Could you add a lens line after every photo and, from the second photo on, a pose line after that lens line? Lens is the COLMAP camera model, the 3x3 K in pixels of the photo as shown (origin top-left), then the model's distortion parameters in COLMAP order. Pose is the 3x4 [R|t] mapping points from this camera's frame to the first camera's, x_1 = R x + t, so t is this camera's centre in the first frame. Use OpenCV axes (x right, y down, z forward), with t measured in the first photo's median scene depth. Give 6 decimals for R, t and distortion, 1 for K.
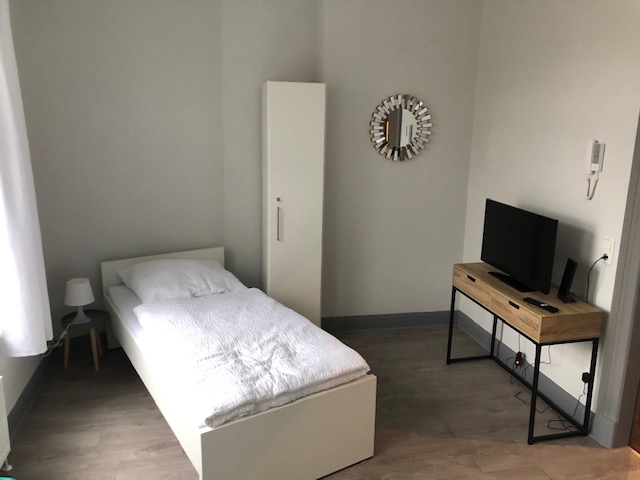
lens RADIAL K [[521.9, 0, 319.4], [0, 521.9, 240.0], [0, 0, 1]] dist [-0.005443, -0.005916]
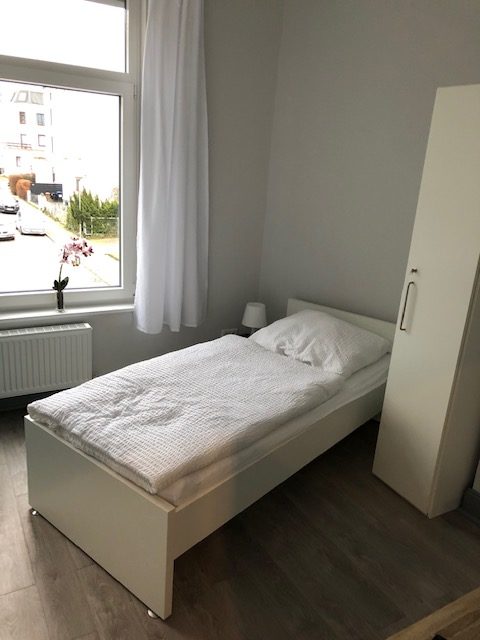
lens RADIAL K [[521.9, 0, 239.5], [0, 521.9, 321.9], [0, 0, 1]] dist [-0.005443, -0.005916]
pose [[0.300768, 0.283276, -0.910656, 0.625929], [-0.285658, 0.937787, 0.197369, -0.109403], [0.909911, 0.200773, 0.362976, 0.751331]]
